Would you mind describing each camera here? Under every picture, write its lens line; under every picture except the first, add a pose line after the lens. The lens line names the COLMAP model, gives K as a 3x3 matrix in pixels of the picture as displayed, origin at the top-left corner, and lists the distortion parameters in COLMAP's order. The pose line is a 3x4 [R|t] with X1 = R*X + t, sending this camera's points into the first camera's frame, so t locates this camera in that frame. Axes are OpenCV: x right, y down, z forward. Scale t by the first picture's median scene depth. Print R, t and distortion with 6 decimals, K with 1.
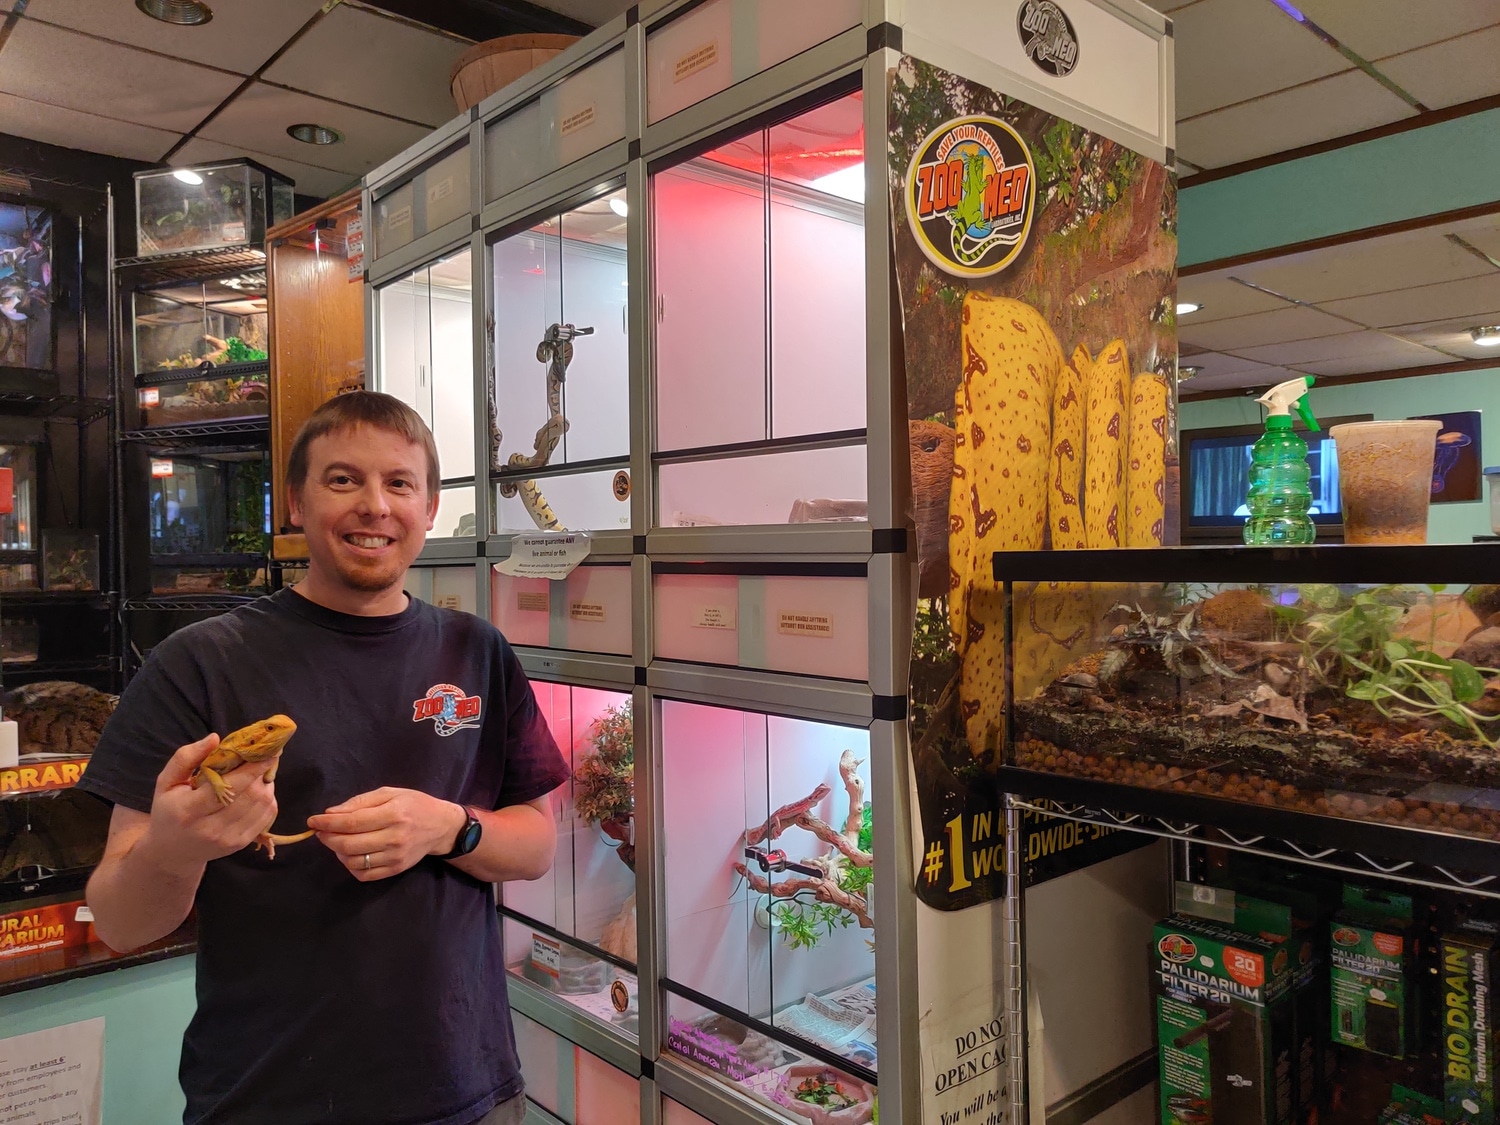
lens RADIAL K [[1155.3, 0, 747.8], [0, 1155.3, 566.8], [0, 0, 1]] dist [0.033963, -0.017199]
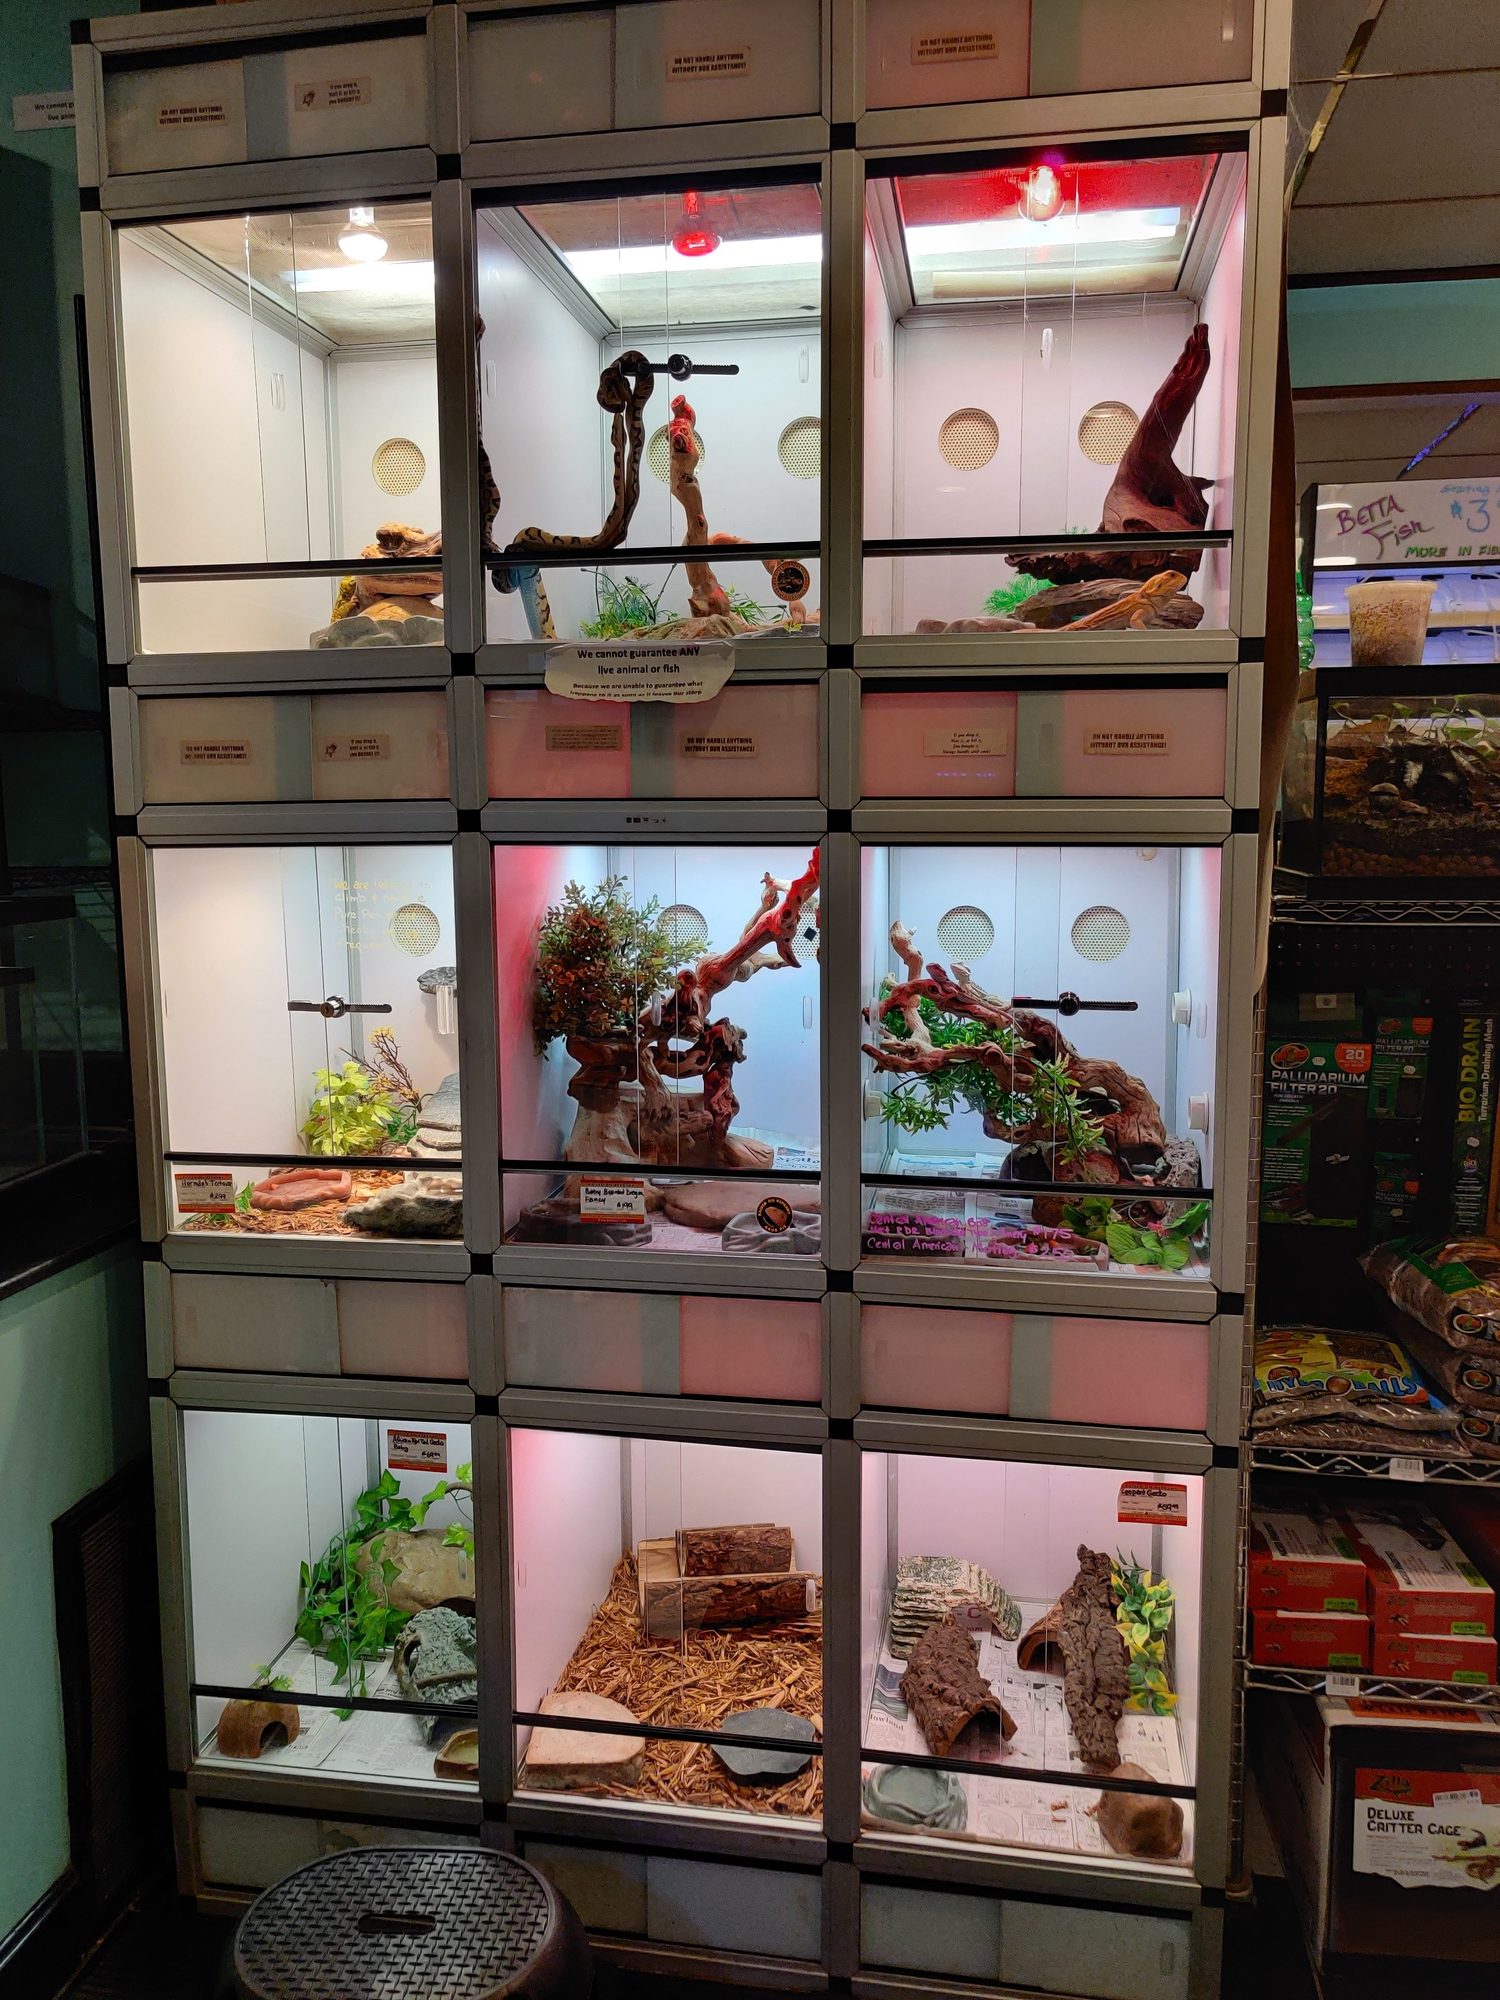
lens RADIAL K [[1540.4, 0, 746.5], [0, 1540.4, 998.5], [0, 0, 1]] dist [0.033963, -0.017199]
pose [[0.780517, -0.080449, 0.619936, -0.920104], [0.005024, 0.992460, 0.122466, 0.094739], [-0.625114, -0.092472, 0.775036, 0.200743]]
